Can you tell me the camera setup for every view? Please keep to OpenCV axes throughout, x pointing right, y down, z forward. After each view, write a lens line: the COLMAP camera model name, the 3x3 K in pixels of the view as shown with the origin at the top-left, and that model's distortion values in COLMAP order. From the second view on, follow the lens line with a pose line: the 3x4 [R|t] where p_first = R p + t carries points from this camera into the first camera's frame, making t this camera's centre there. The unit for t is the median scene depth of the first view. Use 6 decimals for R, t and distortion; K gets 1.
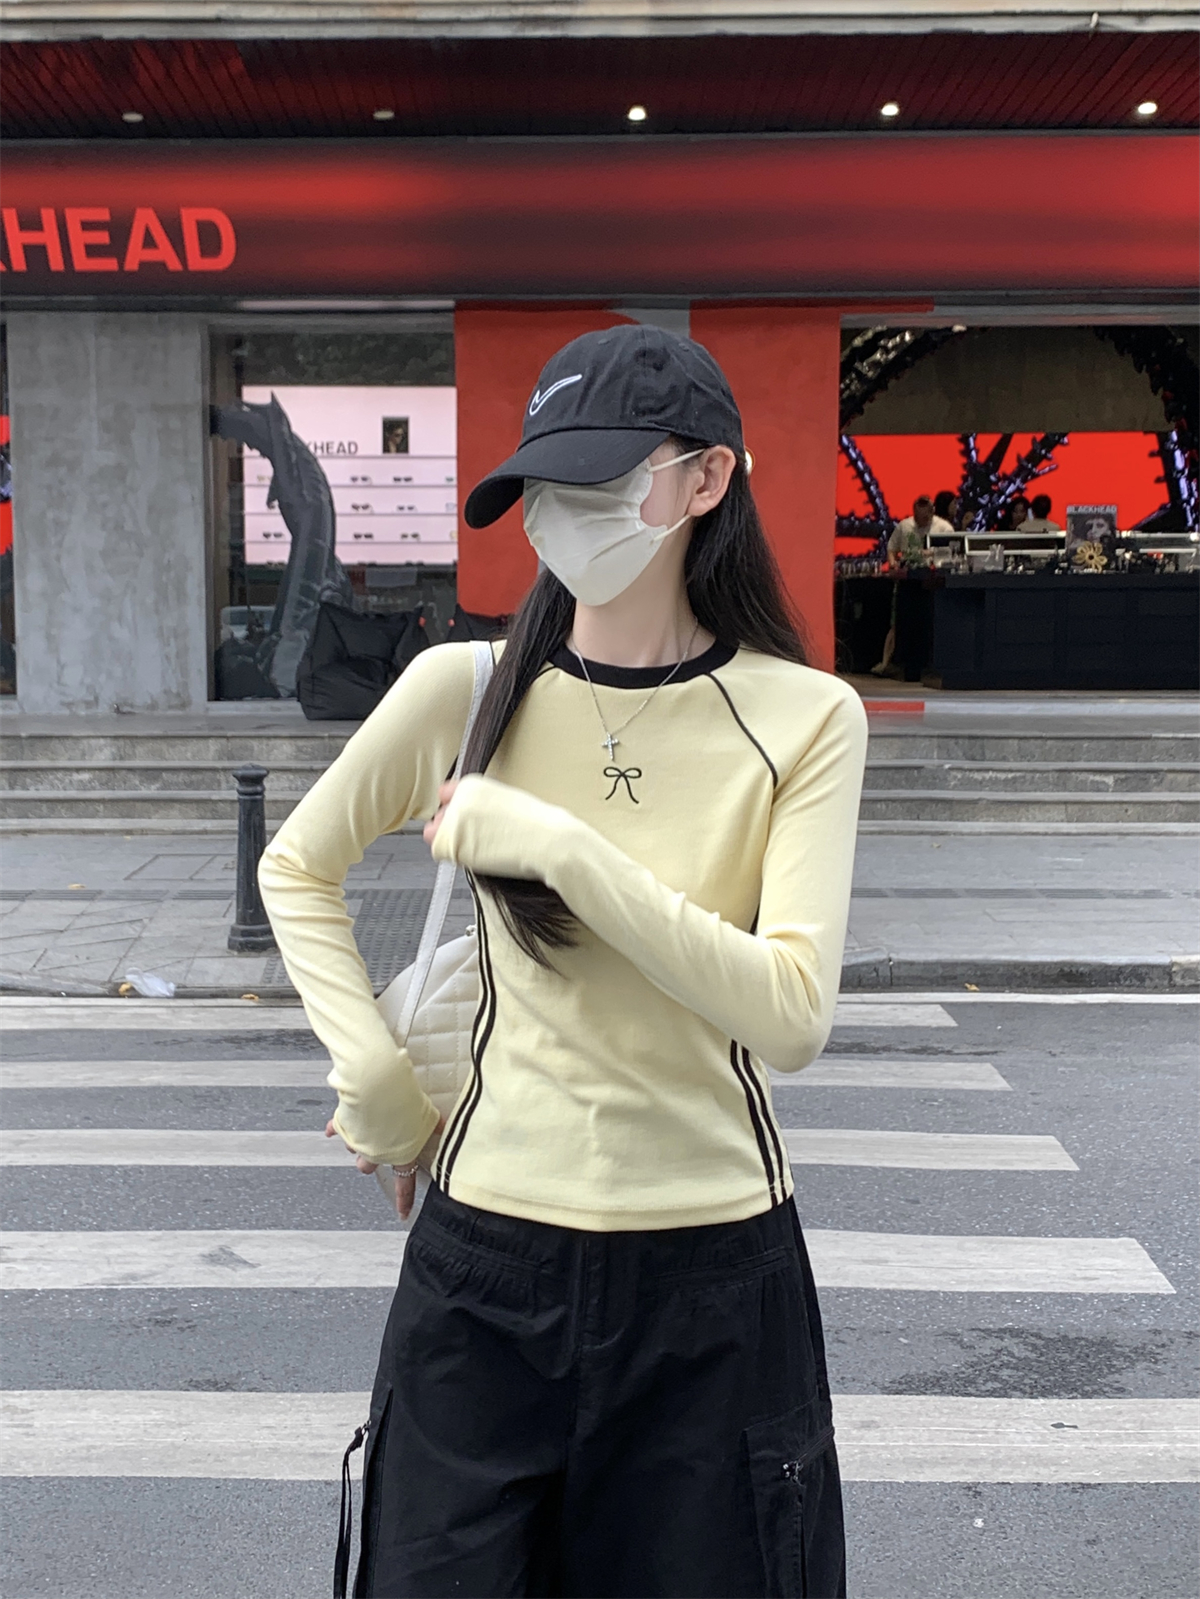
lens RADIAL K [[1753.6, 0, 328.3], [0, 1753.6, 874.5], [0, 0, 1]] dist [0.037677, -0.072815]
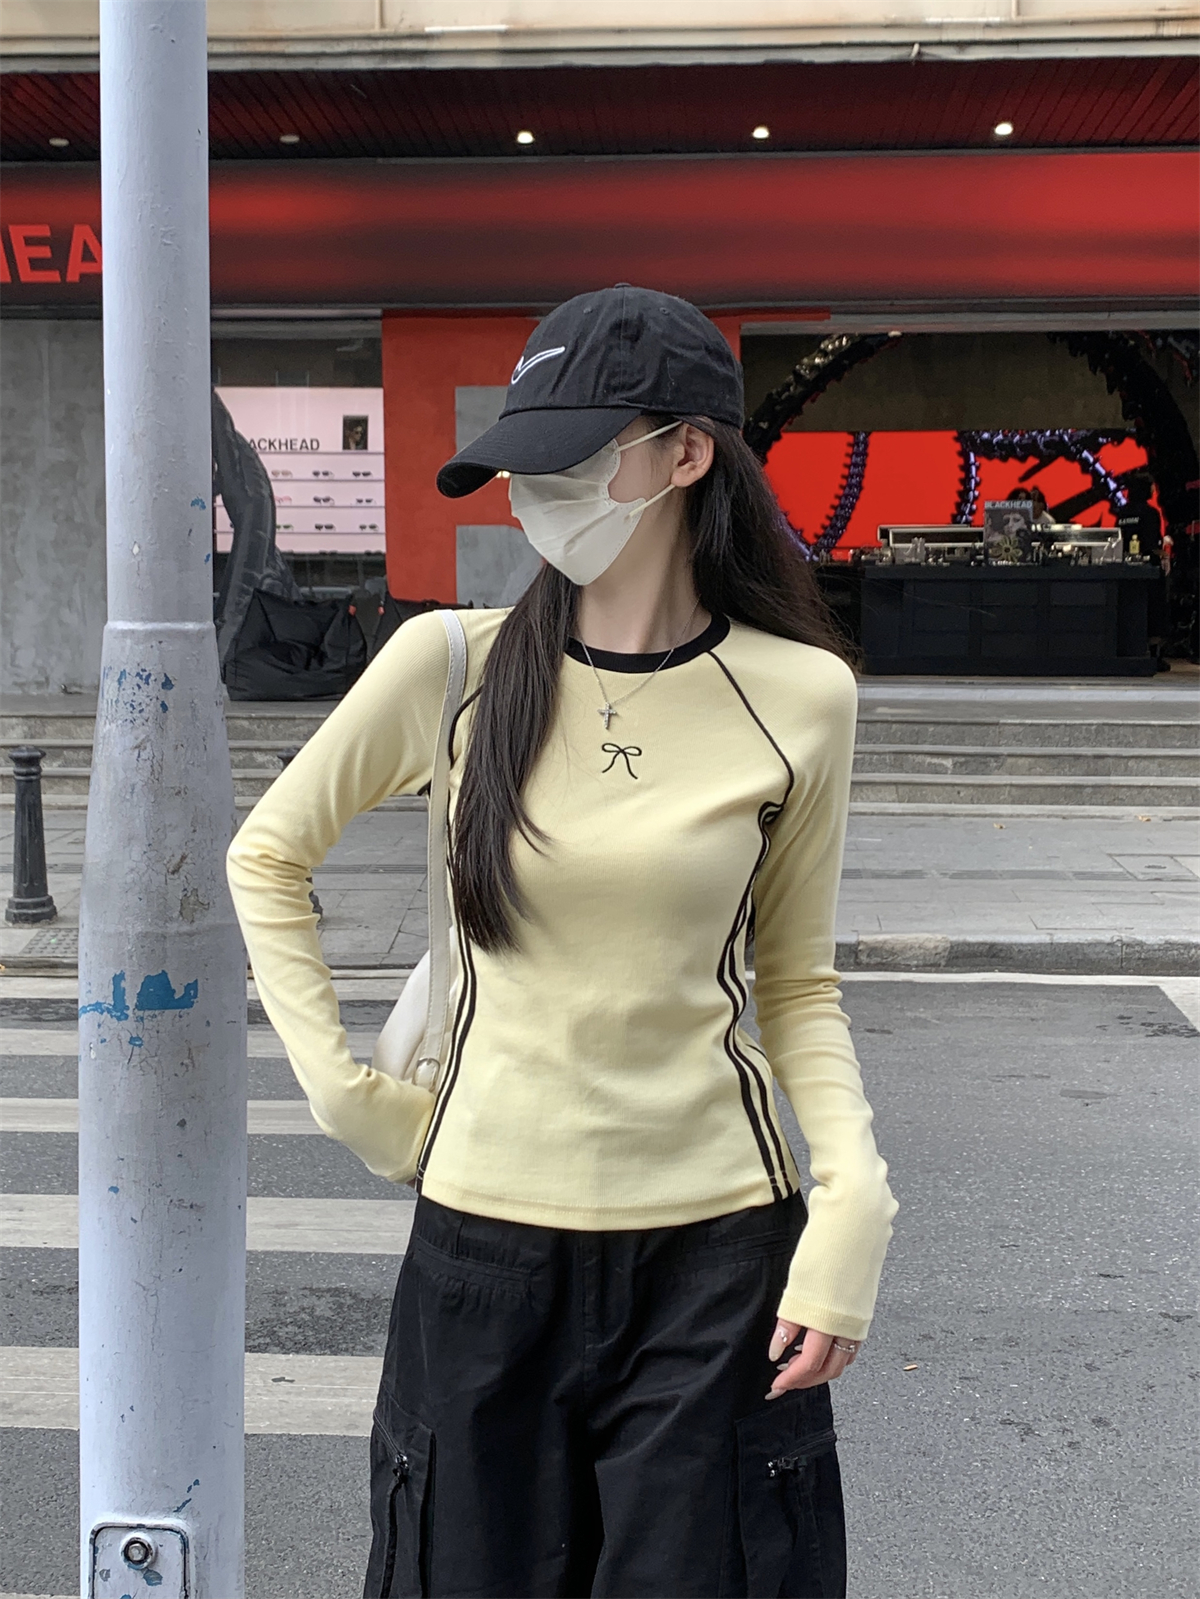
lens RADIAL K [[1686.9, 0, 600.0], [0, 1686.9, 799.5], [0, 0, 1]] dist [0.014713, -0.057974]
pose [[0.999663, 0.006677, -0.025096, 0.230187], [-0.007230, 0.999732, -0.021989, -0.007458], [0.024943, 0.022163, 0.999443, -0.012381]]
